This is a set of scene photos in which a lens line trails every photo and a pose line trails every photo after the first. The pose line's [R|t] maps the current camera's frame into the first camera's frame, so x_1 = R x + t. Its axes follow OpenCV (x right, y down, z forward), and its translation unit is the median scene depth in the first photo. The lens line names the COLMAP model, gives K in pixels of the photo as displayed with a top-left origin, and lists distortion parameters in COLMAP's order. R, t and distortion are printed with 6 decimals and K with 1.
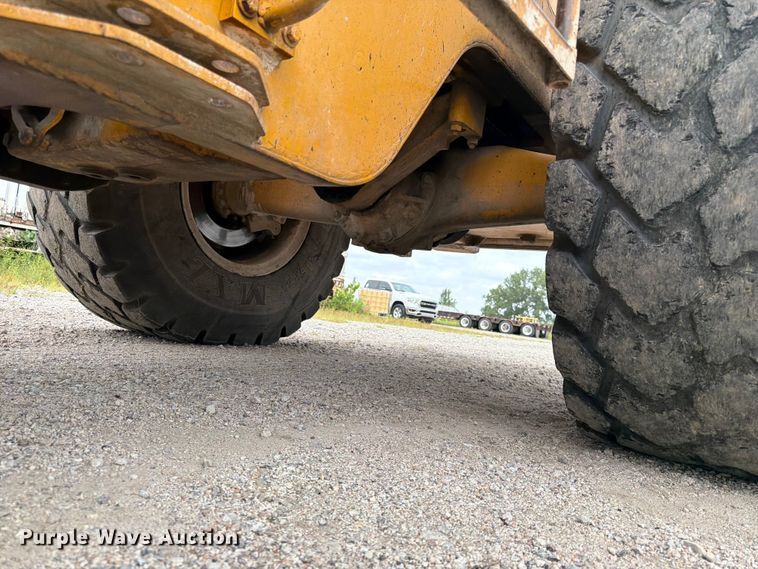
lens RADIAL K [[528.8, 0, 378.4], [0, 528.8, 284.0], [0, 0, 1]] dist [0.060938, -0.077761]
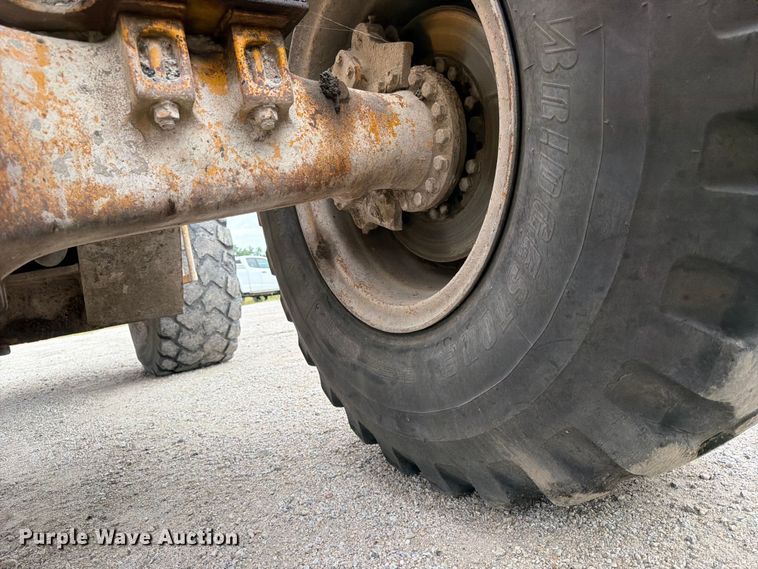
lens RADIAL K [[549.9, 0, 381.2], [0, 549.9, 292.3], [0, 0, 1]] dist [0.059526, -0.080321]
pose [[0.345530, -0.226796, 0.910589, -0.113454], [0.169704, 0.969458, 0.177063, -0.029264], [-0.922935, 0.093350, 0.373466, -0.076197]]
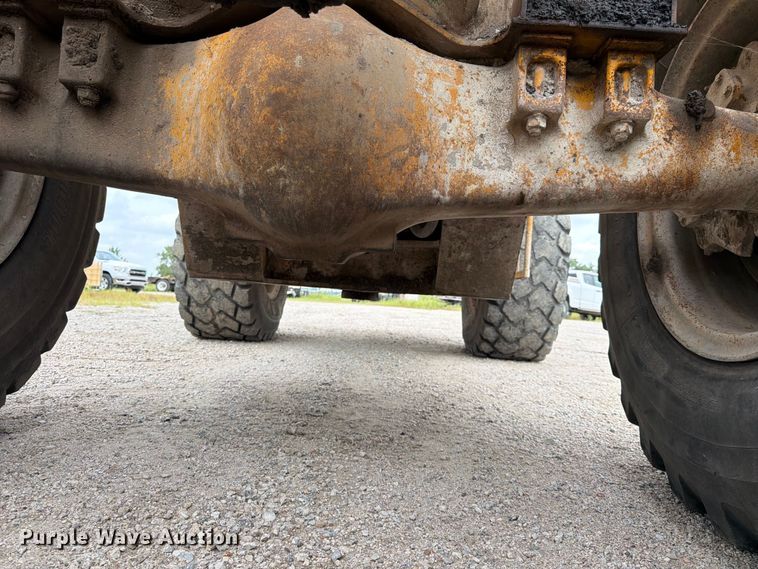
lens RADIAL K [[549.9, 0, 381.2], [0, 549.9, 292.3], [0, 0, 1]] dist [0.059526, -0.080321]
pose [[0.822402, -0.070732, 0.564493, -0.120033], [0.013167, 0.994342, 0.105411, -0.027647], [-0.568755, -0.079257, 0.818680, -0.082185]]
